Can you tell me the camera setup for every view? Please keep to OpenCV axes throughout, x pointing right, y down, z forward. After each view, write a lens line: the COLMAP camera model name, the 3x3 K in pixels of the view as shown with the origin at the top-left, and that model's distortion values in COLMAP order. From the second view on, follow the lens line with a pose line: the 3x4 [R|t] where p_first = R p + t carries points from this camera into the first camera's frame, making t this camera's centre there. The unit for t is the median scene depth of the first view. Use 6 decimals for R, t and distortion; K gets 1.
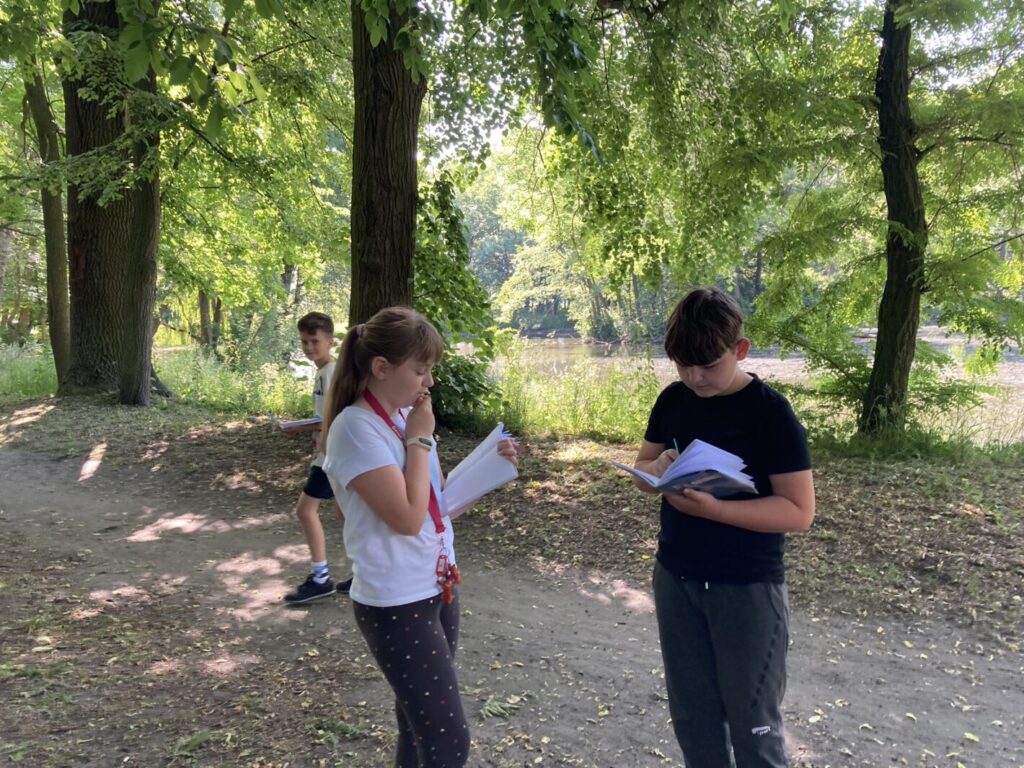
lens RADIAL K [[860.2, 0, 481.4], [0, 860.2, 383.3], [0, 0, 1]] dist [0.048570, 0.005599]
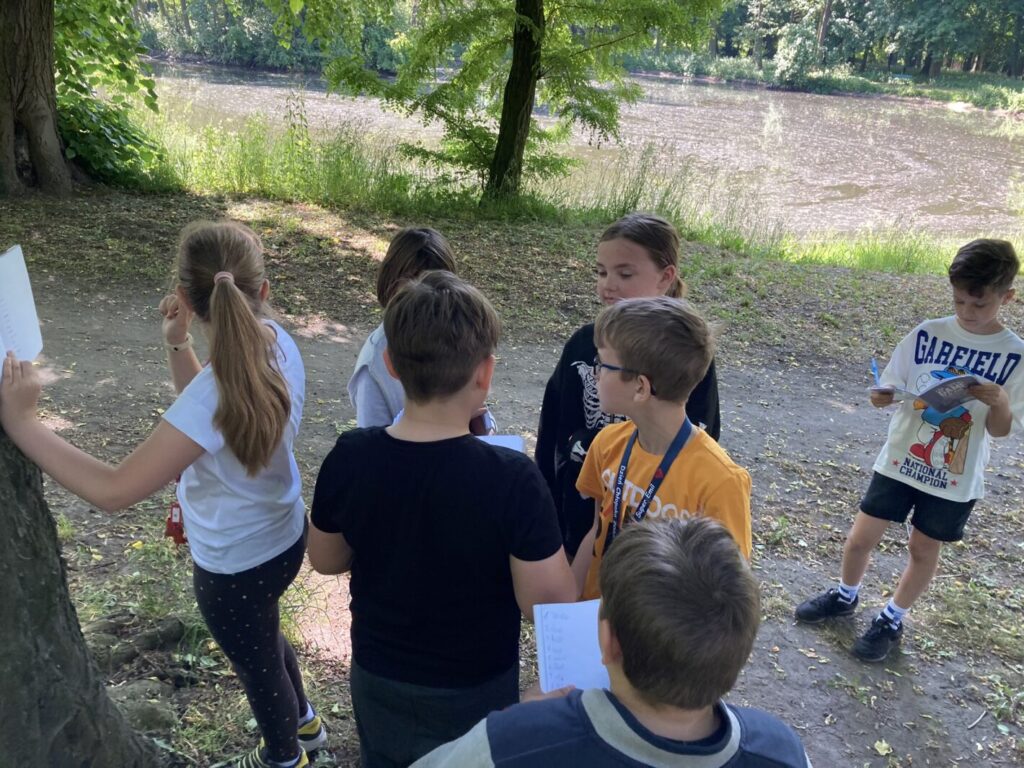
lens RADIAL K [[845.6, 0, 512.0], [0, 845.6, 384.0], [0, 0, 1]] dist [0.046344, -0.086812]
pose [[0.873279, -0.092970, 0.478268, -0.148155], [-0.054125, 0.957038, 0.284865, -0.036567], [-0.484205, -0.274653, 0.830729, -0.095579]]
